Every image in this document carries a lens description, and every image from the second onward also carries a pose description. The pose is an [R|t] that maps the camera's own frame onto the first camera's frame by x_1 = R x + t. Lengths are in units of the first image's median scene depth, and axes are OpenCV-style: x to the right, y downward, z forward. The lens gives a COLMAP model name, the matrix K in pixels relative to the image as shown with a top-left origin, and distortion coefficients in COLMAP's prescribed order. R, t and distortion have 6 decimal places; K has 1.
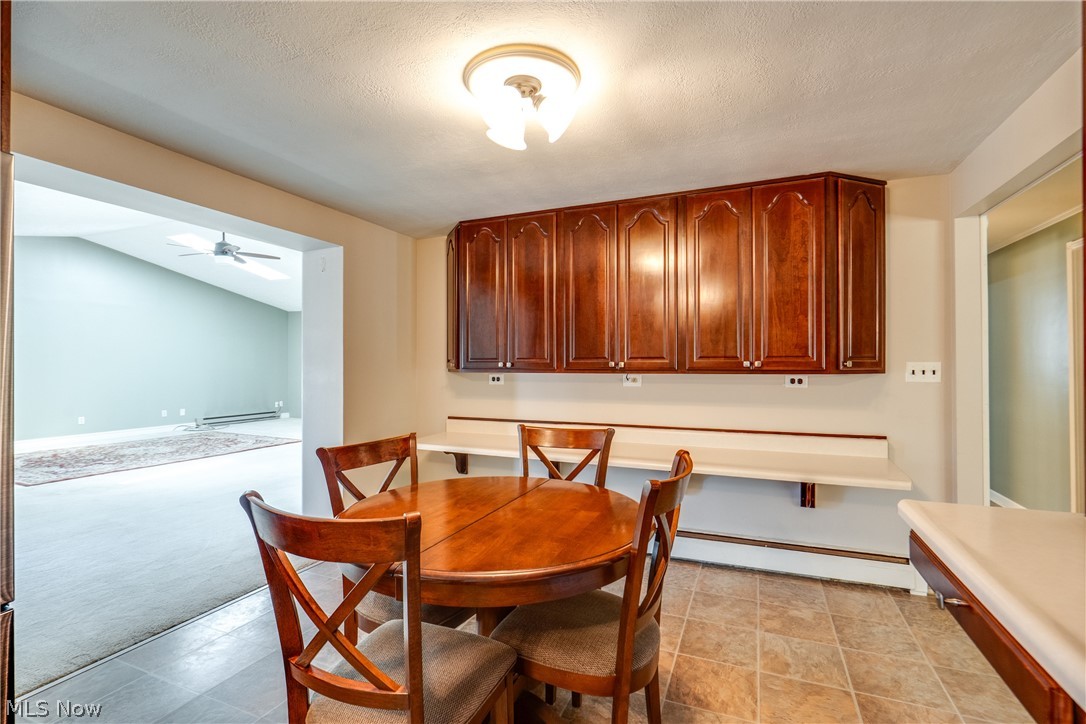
lens RADIAL K [[497.2, 0, 539.7], [0, 497.2, 357.7], [0, 0, 1]] dist [-0.003961, 0.000603]
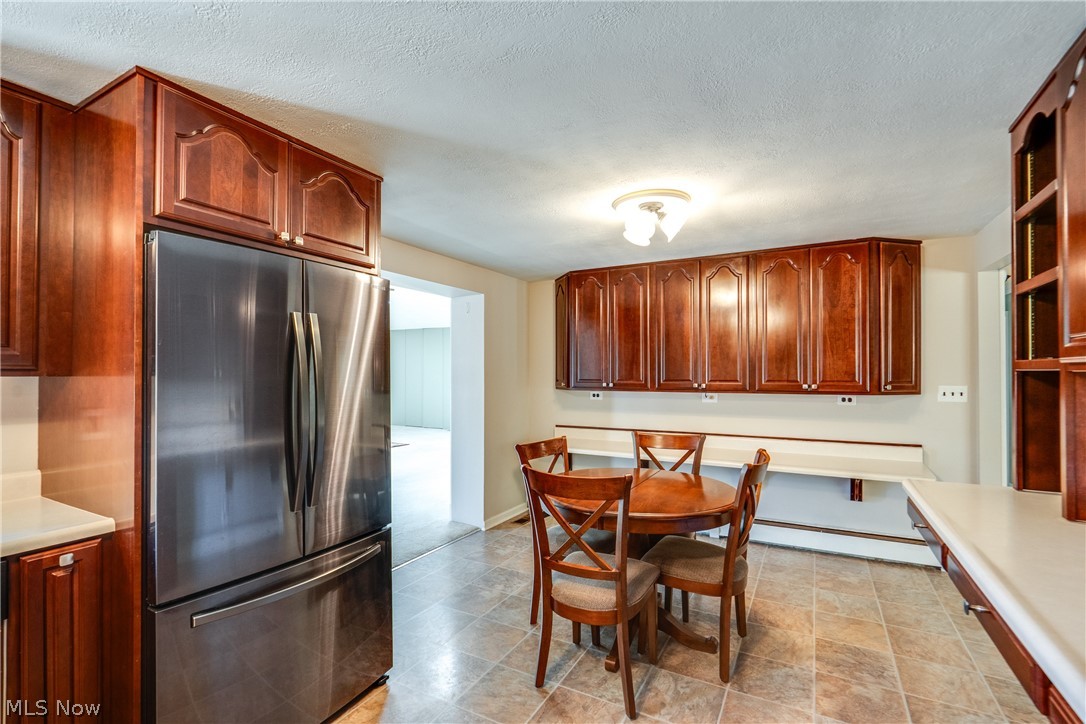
lens RADIAL K [[497.2, 0, 543.8], [0, 497.2, 365.6], [0, 0, 1]] dist [-0.005280, 0.000188]
pose [[0.996005, 0.001030, -0.089292, -0.140449], [-0.001245, 0.999996, -0.002347, -0.037607], [0.089289, 0.002449, 0.996003, -0.333763]]
